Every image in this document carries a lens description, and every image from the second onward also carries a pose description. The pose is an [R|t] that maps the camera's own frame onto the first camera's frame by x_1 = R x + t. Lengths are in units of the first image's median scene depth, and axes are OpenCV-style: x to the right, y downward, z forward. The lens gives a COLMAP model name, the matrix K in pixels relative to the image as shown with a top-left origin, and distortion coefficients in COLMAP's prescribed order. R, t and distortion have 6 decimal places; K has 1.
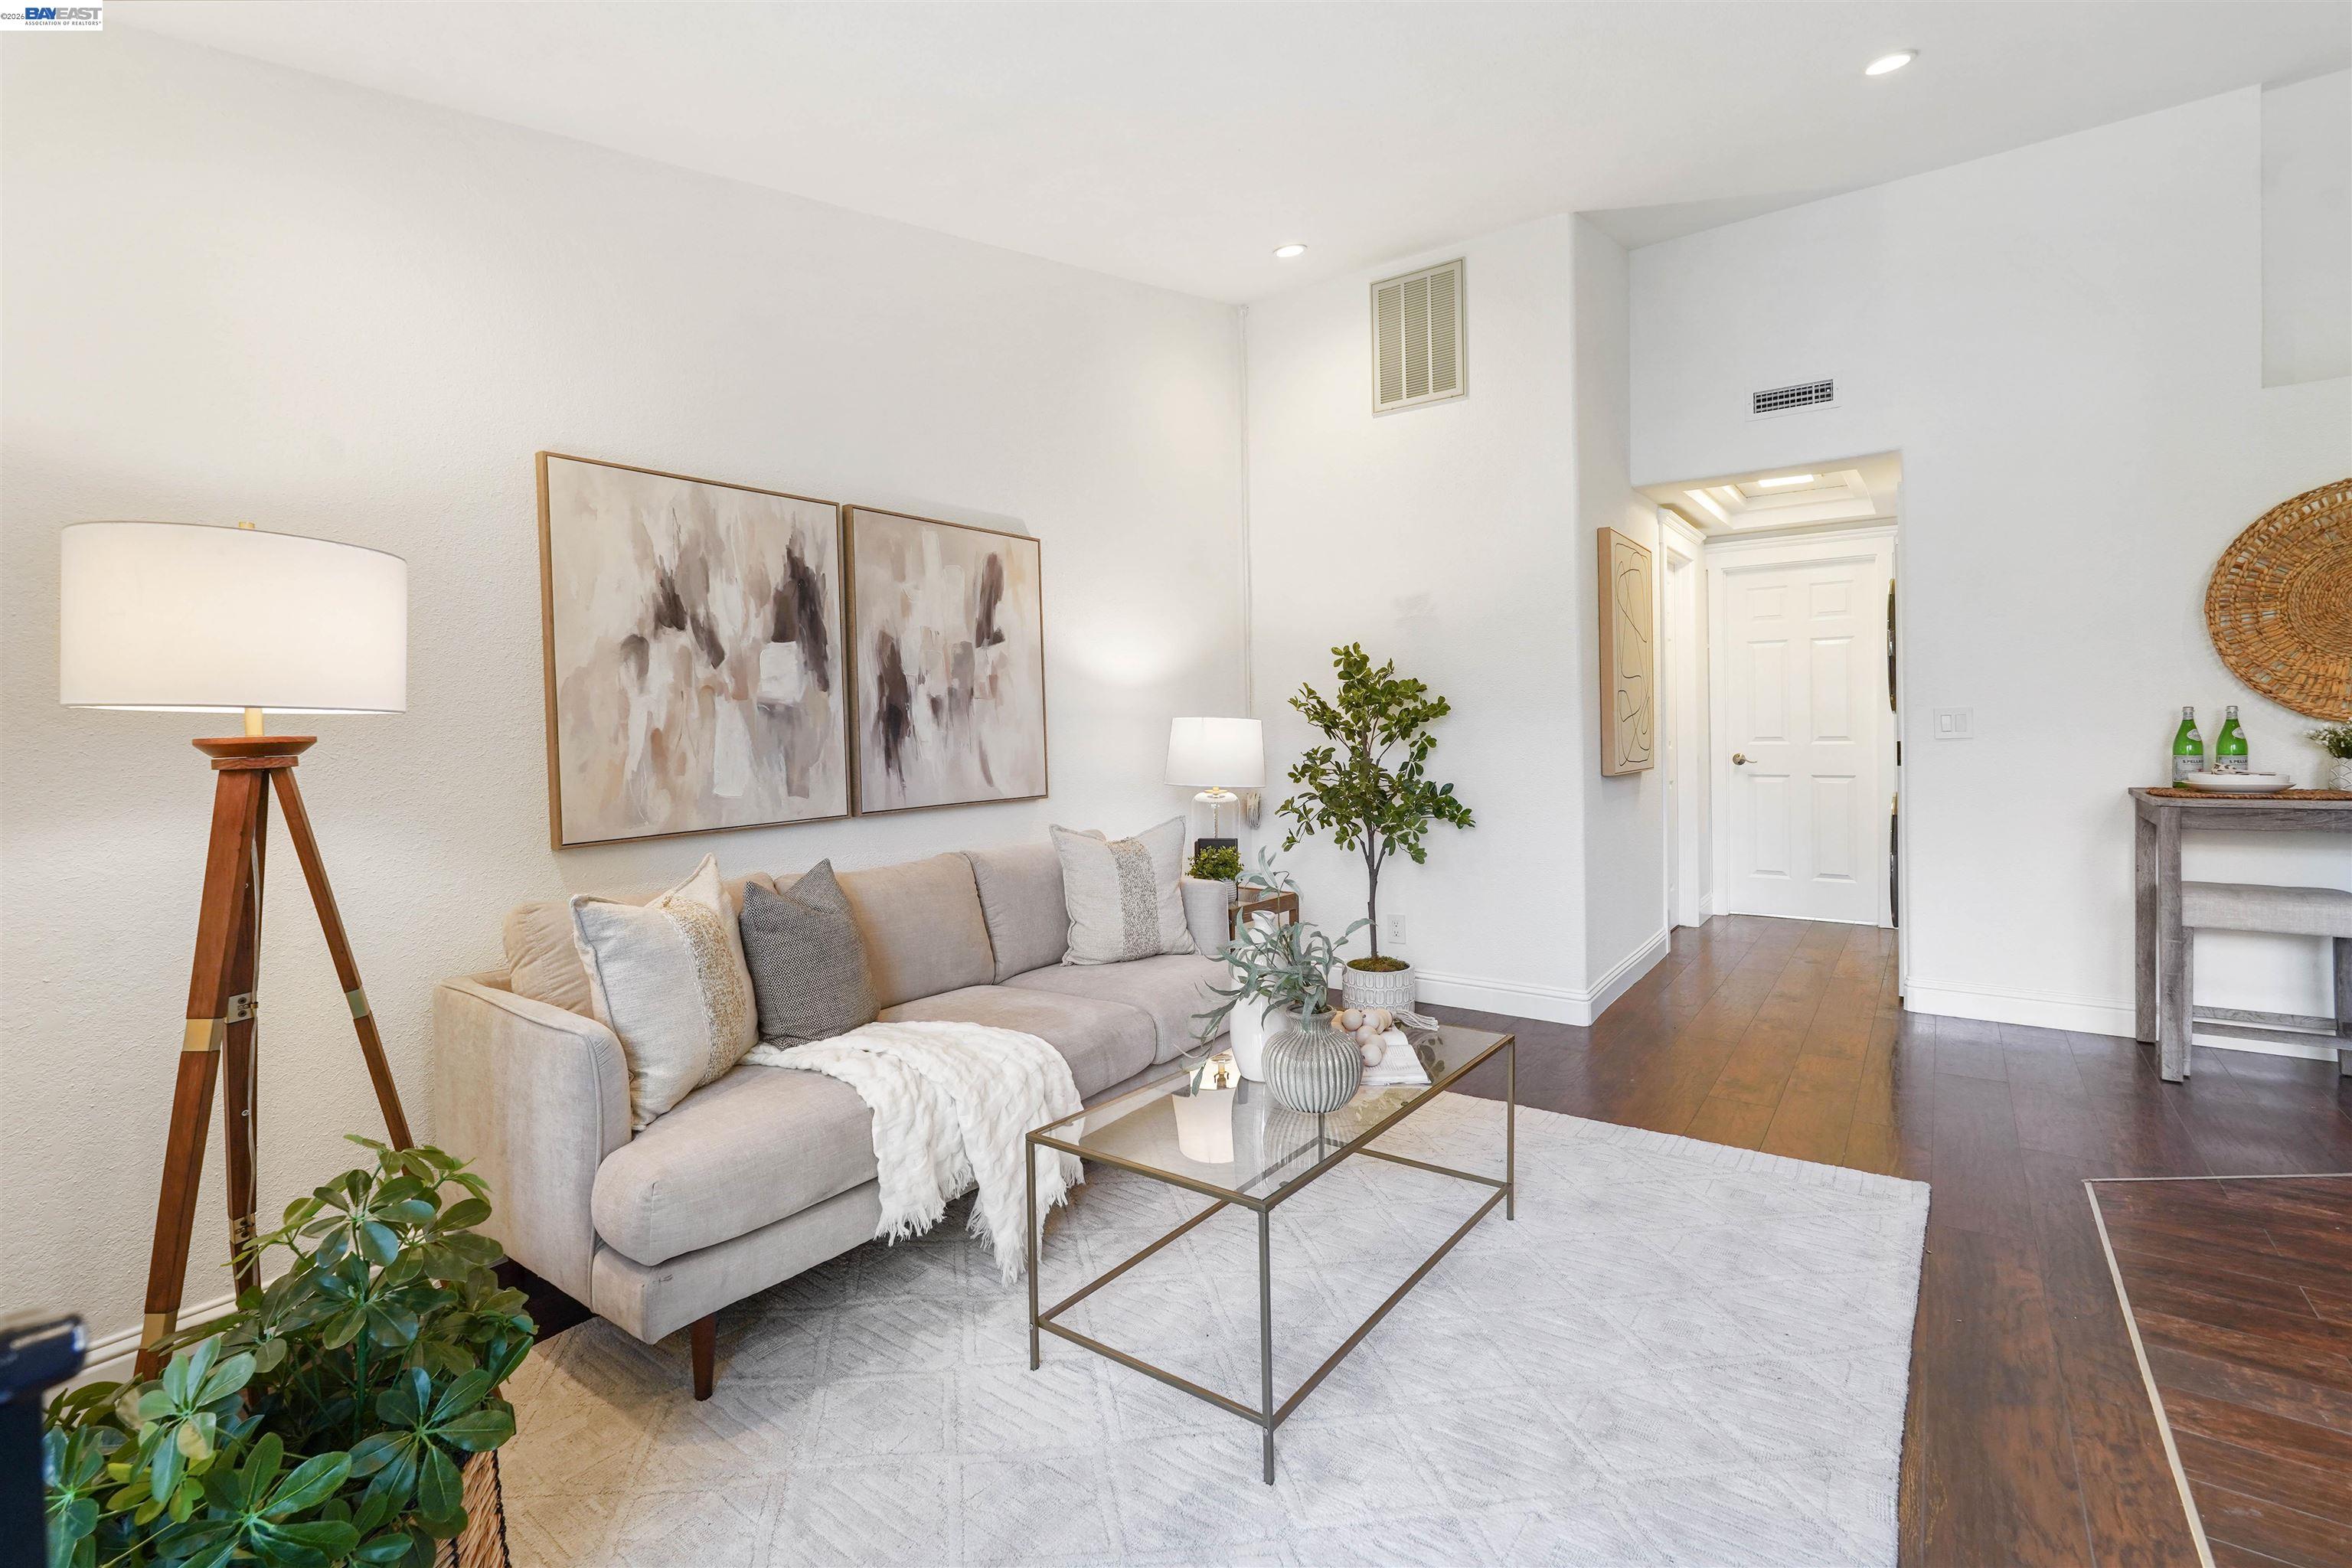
lens RADIAL K [[1088.2, 0, 1176.4], [0, 1088.2, 735.9], [0, 0, 1]] dist [-0.015650, 0.011276]
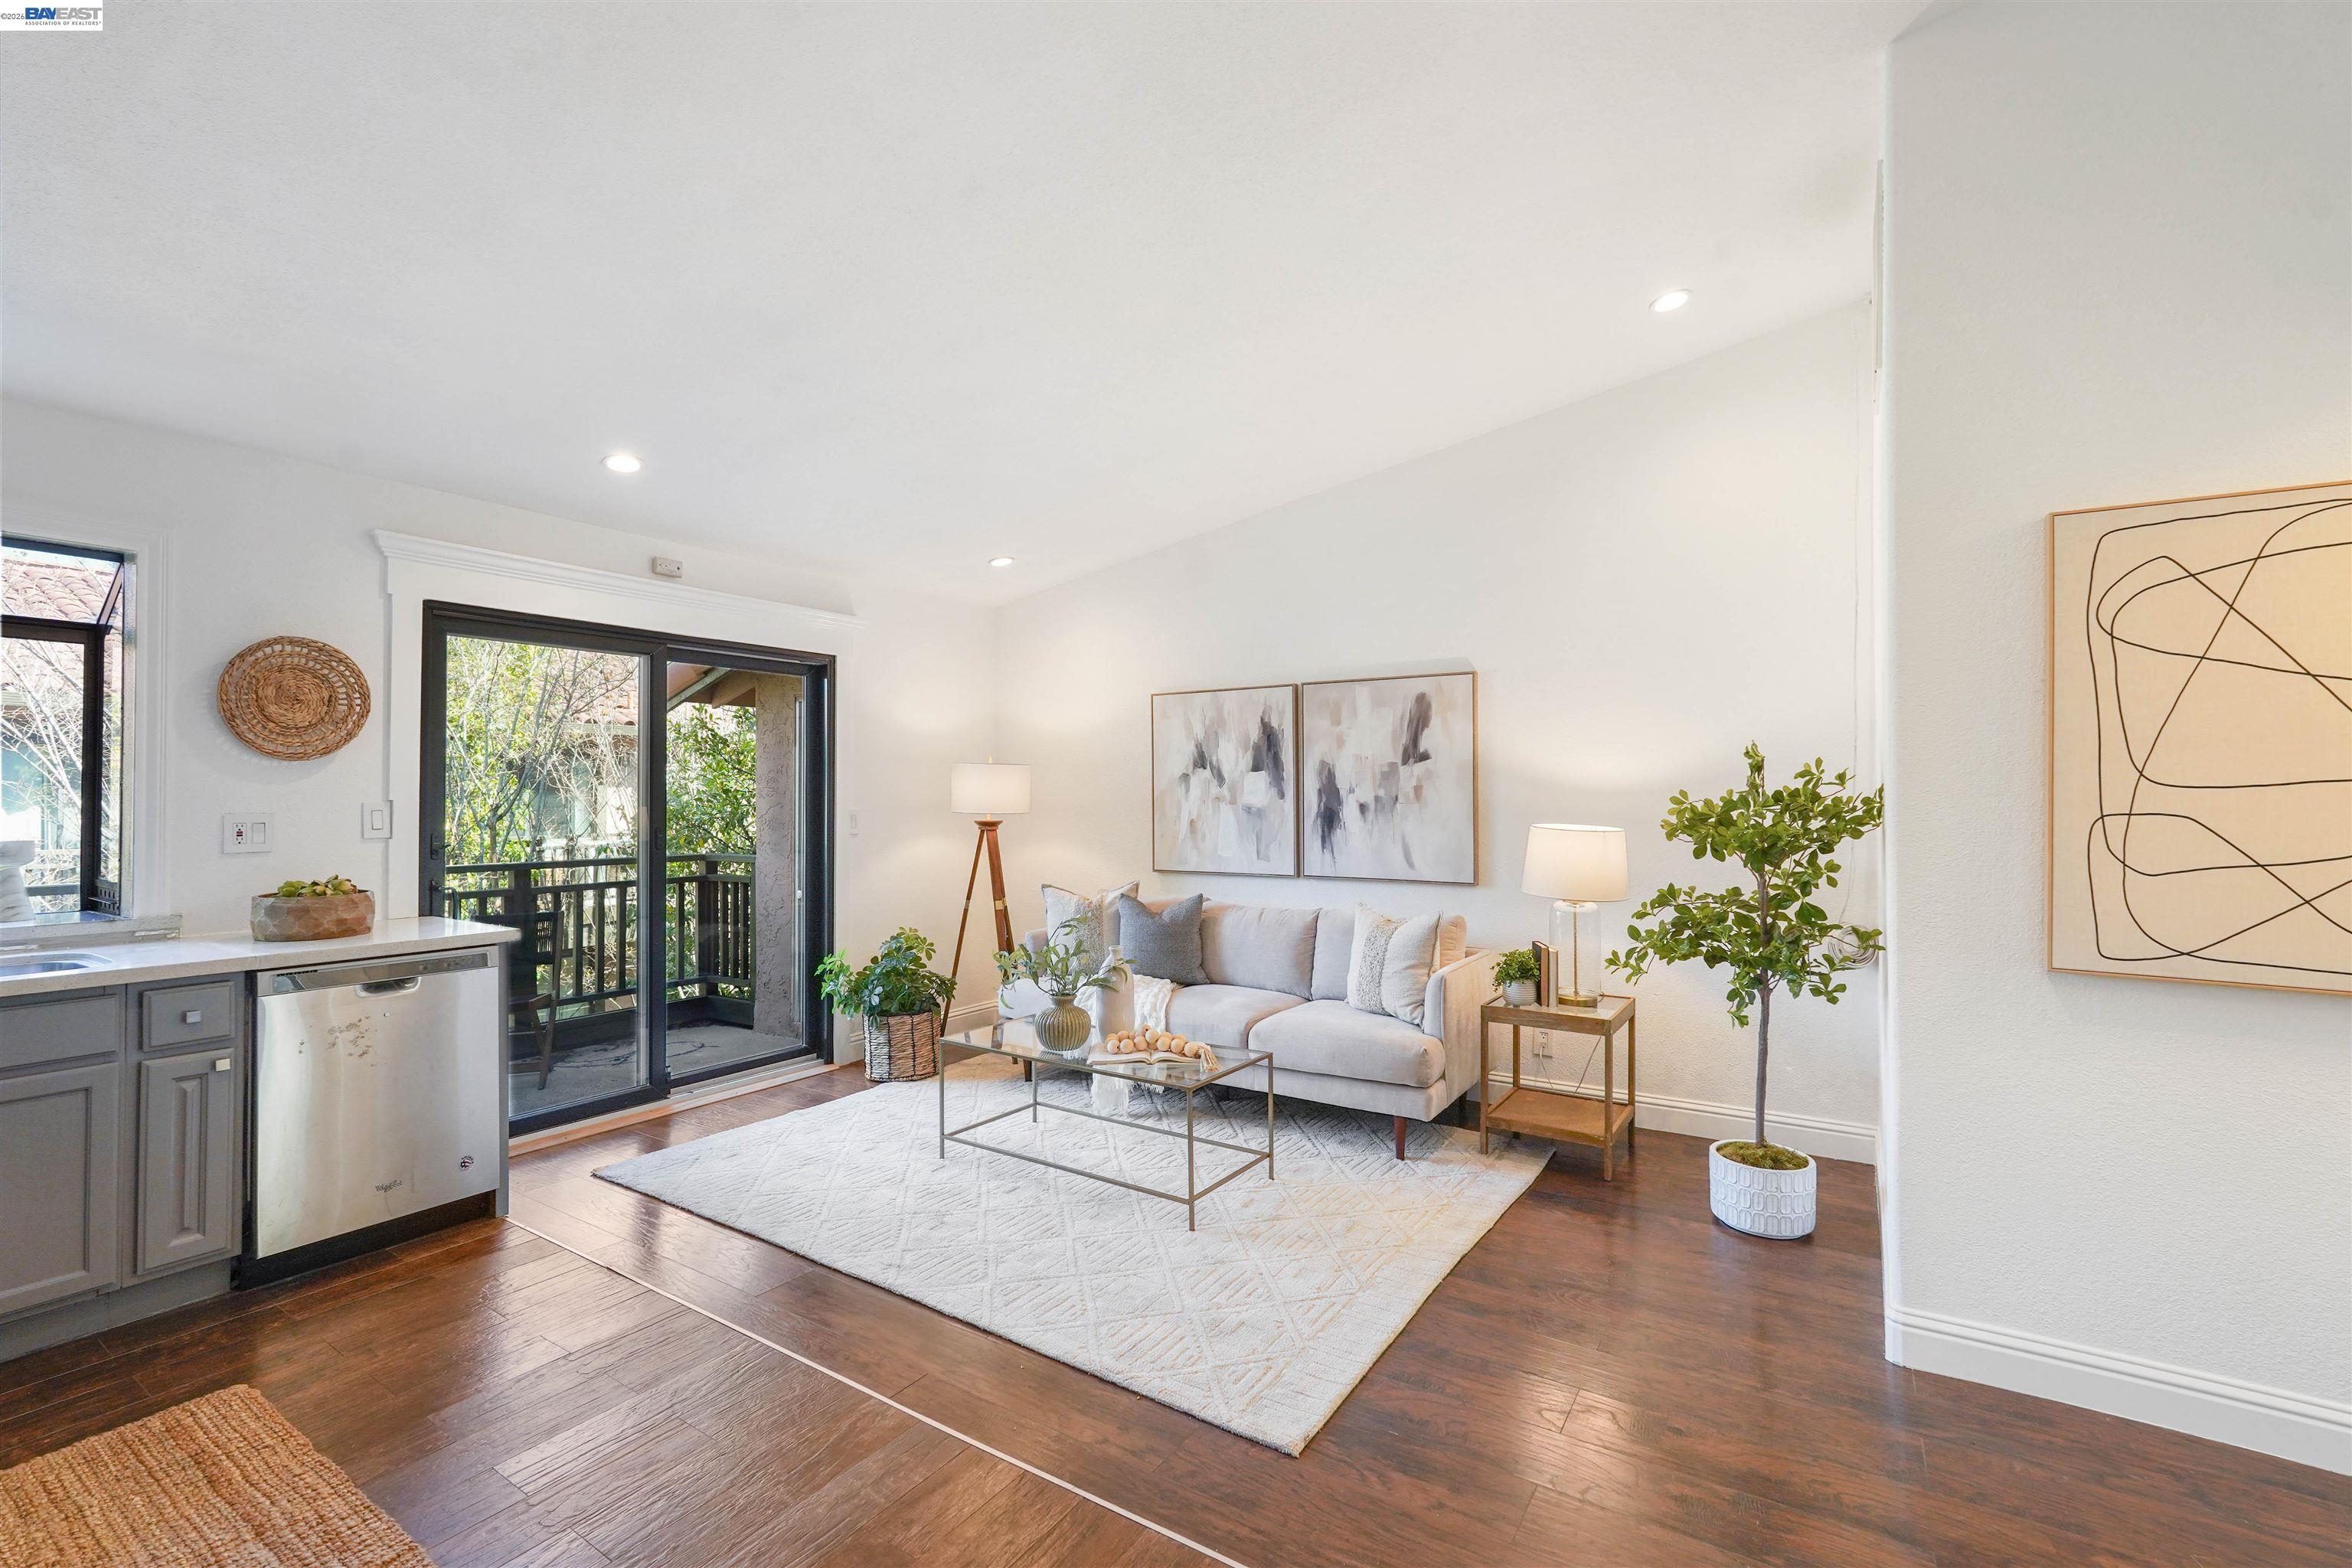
lens RADIAL K [[1027.6, 0, 1183.4], [0, 1027.6, 773.8], [0, 0, 1]] dist [-0.012300, 0.012375]
pose [[0.059214, 0.001585, -0.998244, 1.166802], [-0.010686, 0.999942, 0.000954, -0.075201], [0.998188, 0.010611, 0.059228, 0.708921]]
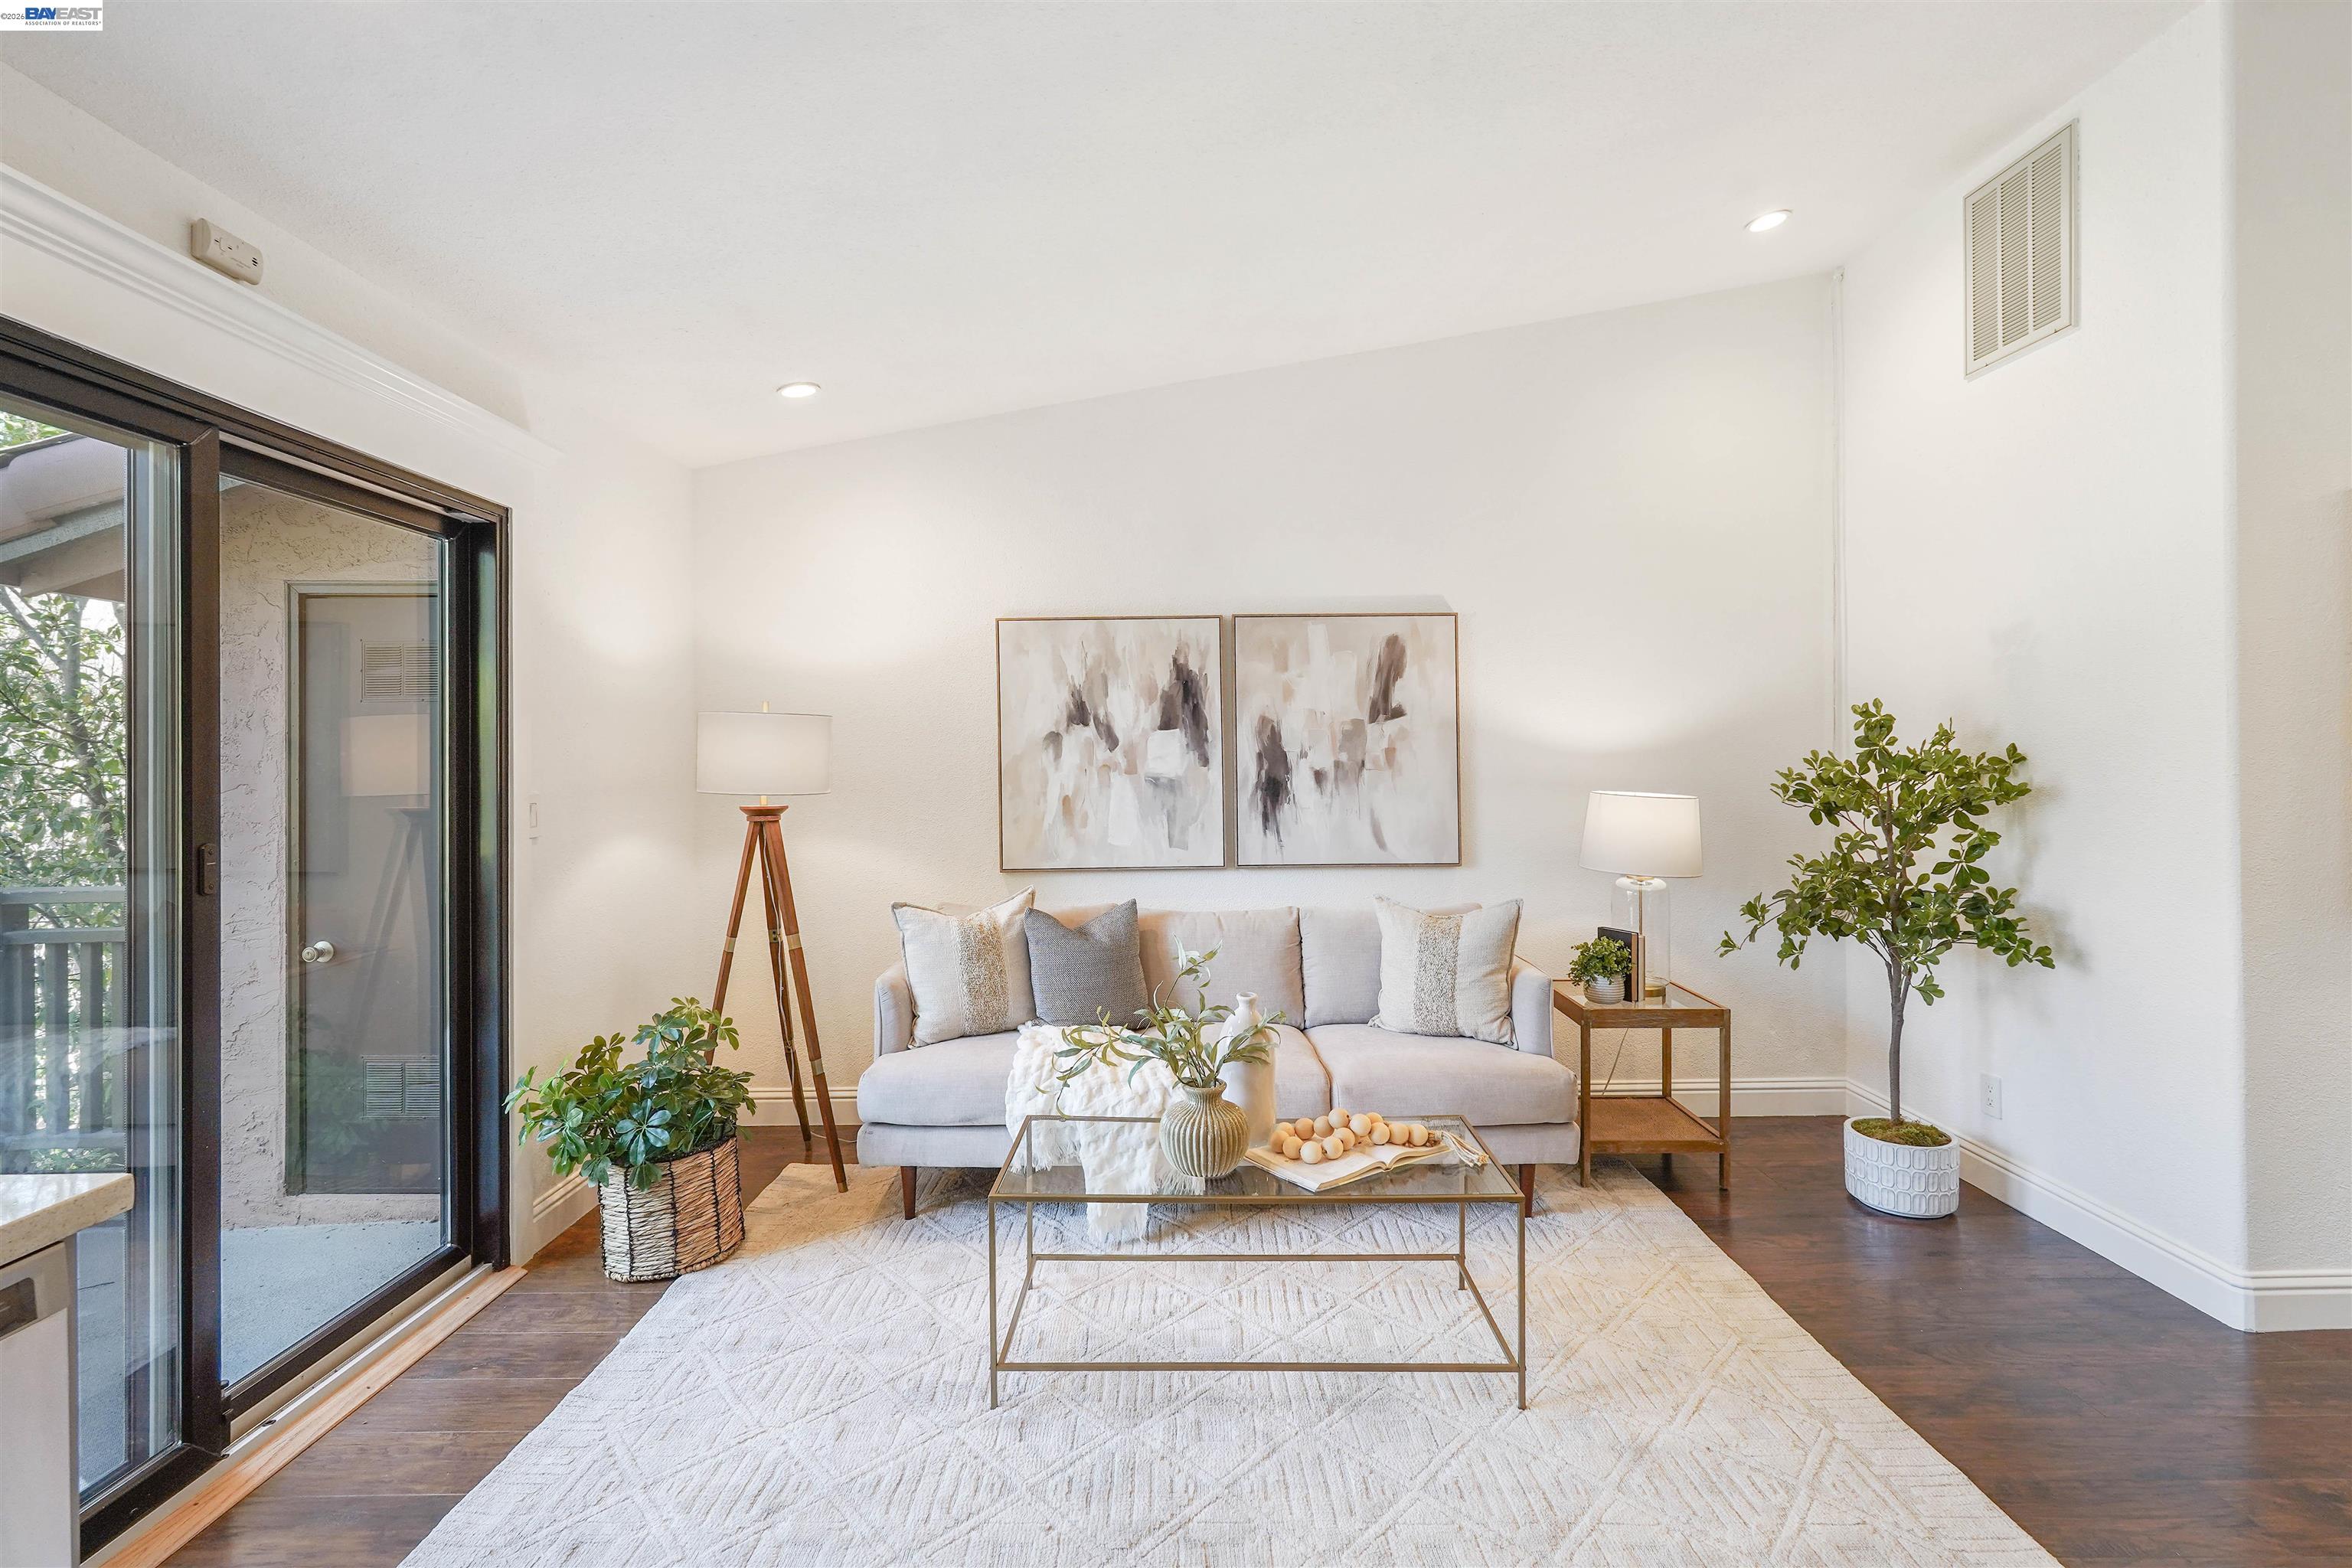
lens RADIAL K [[1089.3, 0, 1171.1], [0, 1089.3, 751.9], [0, 0, 1]] dist [-0.005388, -0.000440]
pose [[0.591342, 0.012693, -0.806321, 0.635347], [-0.012754, 0.999898, 0.006387, -0.061855], [0.806320, 0.006507, 0.591444, 0.203742]]
